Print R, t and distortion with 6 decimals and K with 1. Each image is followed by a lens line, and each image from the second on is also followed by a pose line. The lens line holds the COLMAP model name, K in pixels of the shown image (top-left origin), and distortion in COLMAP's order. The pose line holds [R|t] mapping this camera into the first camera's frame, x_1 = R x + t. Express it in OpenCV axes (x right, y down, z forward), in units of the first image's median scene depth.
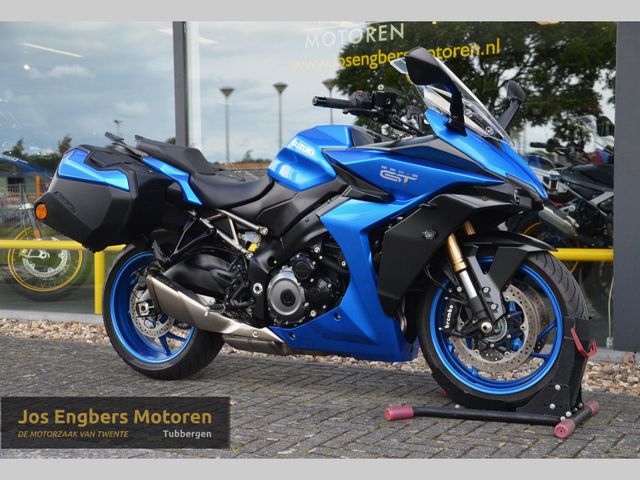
lens RADIAL K [[846.3, 0, 334.8], [0, 846.3, 246.3], [0, 0, 1]] dist [0.093152, 0.000000]
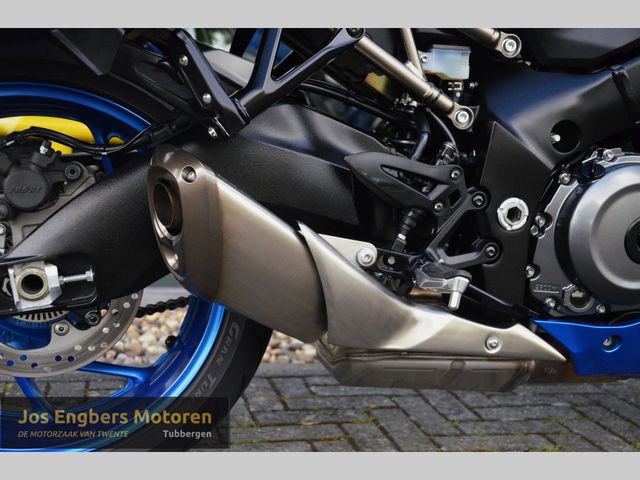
lens RADIAL K [[896.0, 0, 325.9], [0, 896.0, 252.9], [0, 0, 1]] dist [0.135329, 0.000000]
pose [[0.723816, -0.040159, 0.688824, -0.424332], [-0.036673, 0.994655, 0.096524, 0.035490], [-0.689018, -0.095127, 0.718474, 0.844056]]
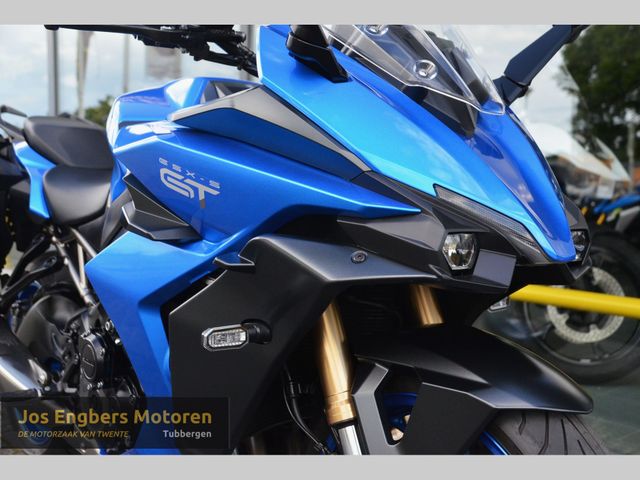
lens RADIAL K [[708.1, 0, 337.9], [0, 708.1, 241.0], [0, 0, 1]] dist [0.005706, 0.000000]
pose [[0.942773, 0.055382, -0.328803, 0.238562], [-0.048844, 0.998411, 0.028117, -0.063095], [0.329837, -0.010448, 0.943980, 0.646450]]
